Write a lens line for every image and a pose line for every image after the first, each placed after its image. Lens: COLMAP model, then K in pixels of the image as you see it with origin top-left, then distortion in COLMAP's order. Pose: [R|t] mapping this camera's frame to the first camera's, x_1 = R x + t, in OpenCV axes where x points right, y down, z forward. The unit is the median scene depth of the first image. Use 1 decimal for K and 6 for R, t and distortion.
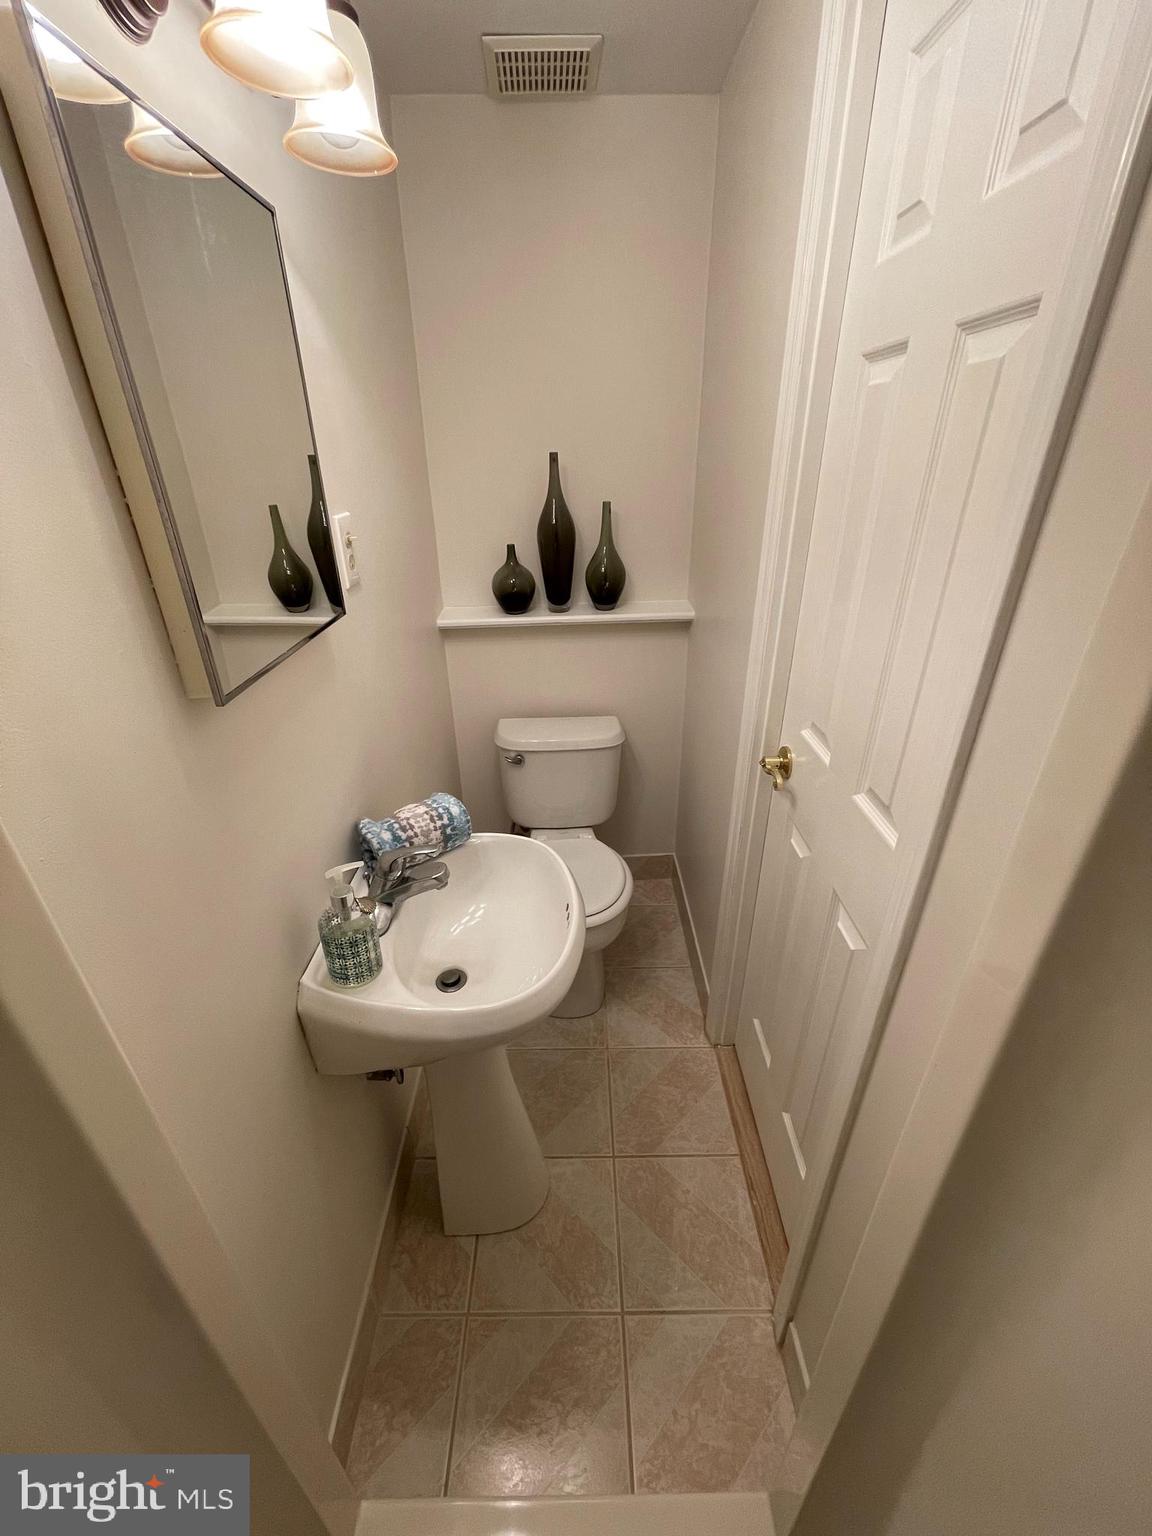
lens RADIAL K [[621.0, 0, 576.0], [0, 621.0, 768.0], [0, 0, 1]] dist [-0.006496, 0.004065]
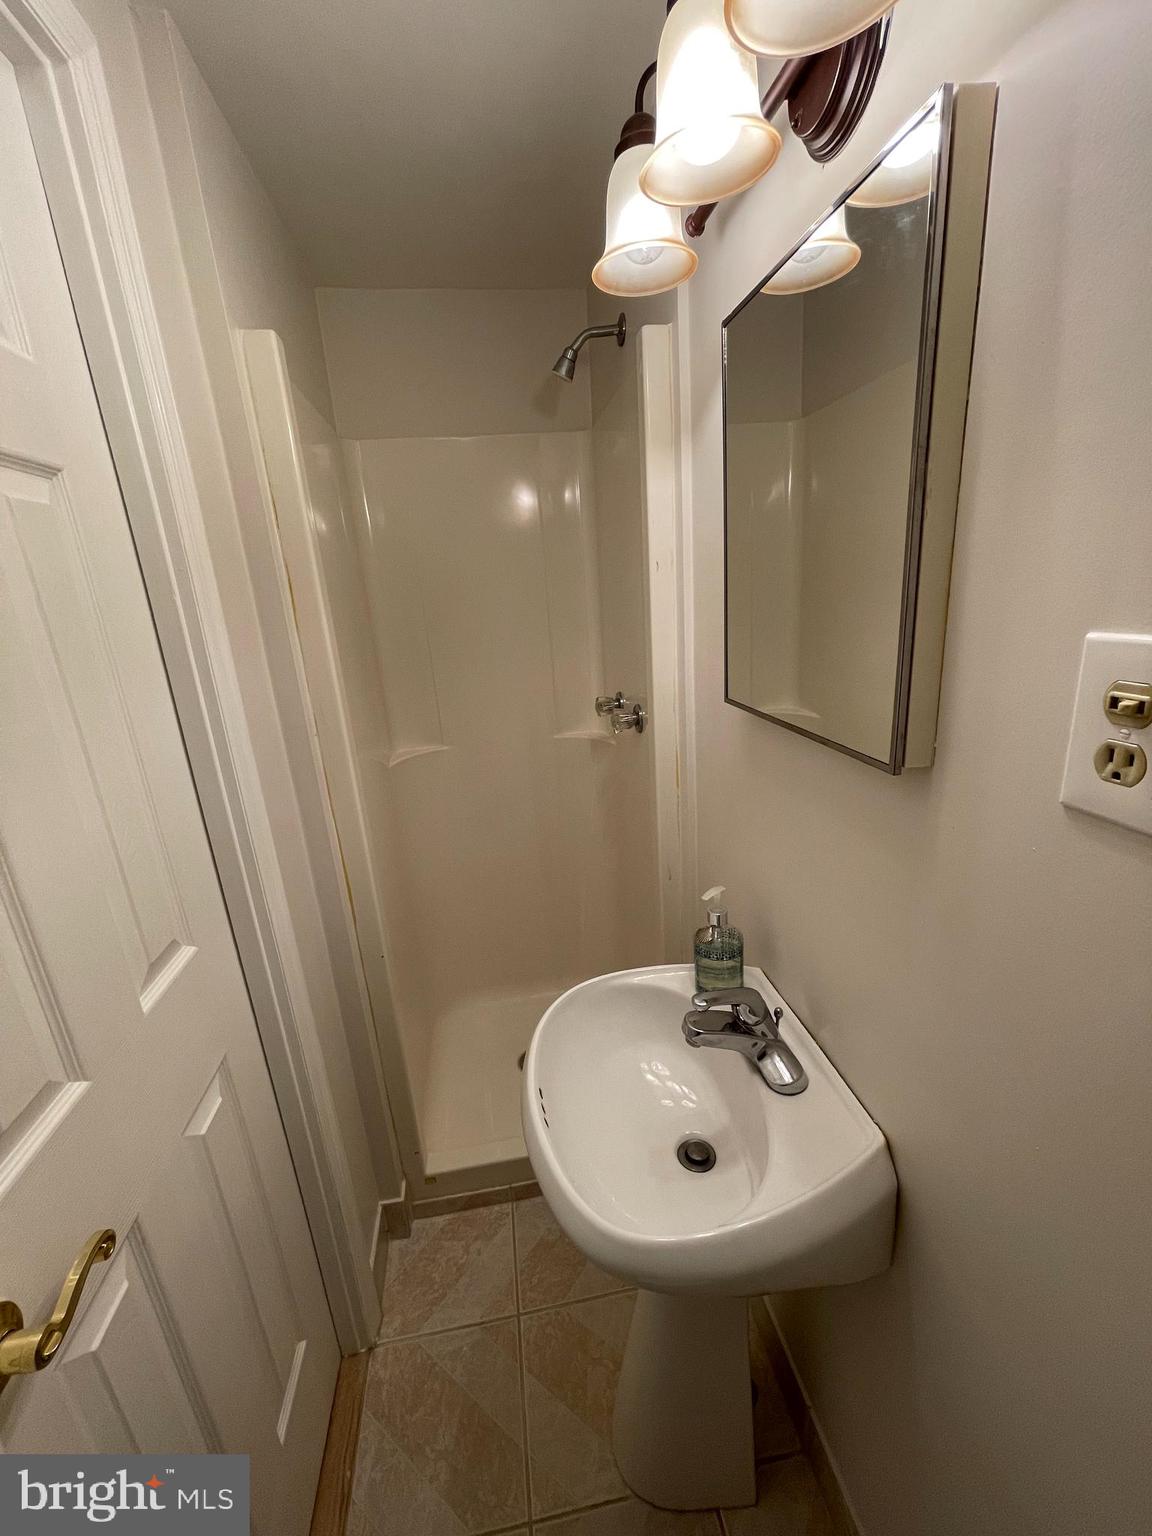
lens RADIAL K [[621.0, 0, 576.0], [0, 621.0, 768.0], [0, 0, 1]] dist [-0.006496, 0.004065]
pose [[-0.985774, 0.120607, -0.117062, -0.011356], [0.007133, 0.725872, 0.687793, -0.542021], [0.167924, 0.677173, -0.716406, 1.137663]]
